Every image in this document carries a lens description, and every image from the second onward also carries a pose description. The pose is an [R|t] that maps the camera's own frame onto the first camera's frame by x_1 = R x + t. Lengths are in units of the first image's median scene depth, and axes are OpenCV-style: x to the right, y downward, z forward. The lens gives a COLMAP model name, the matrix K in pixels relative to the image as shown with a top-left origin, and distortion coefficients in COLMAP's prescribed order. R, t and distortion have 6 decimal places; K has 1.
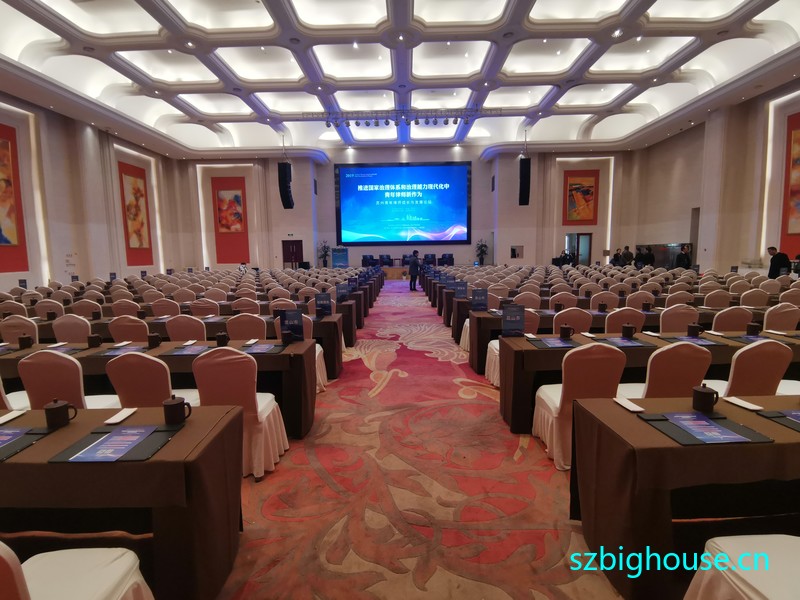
lens RADIAL K [[395.3, 0, 402.2], [0, 395.3, 297.9], [0, 0, 1]] dist [0.004068, -0.002590]
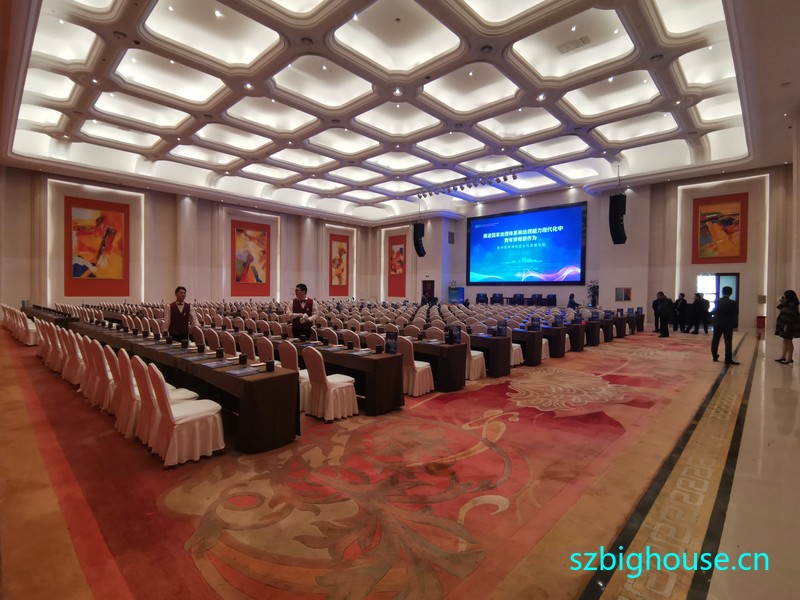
lens RADIAL K [[395.3, 0, 402.3], [0, 395.3, 297.1], [0, 0, 1]] dist [0.004068, -0.002590]
pose [[0.740489, 0.033064, -0.671255, 0.512201], [-0.095893, 0.993768, -0.056834, -0.010285], [0.665192, 0.106453, 0.739045, -0.002441]]
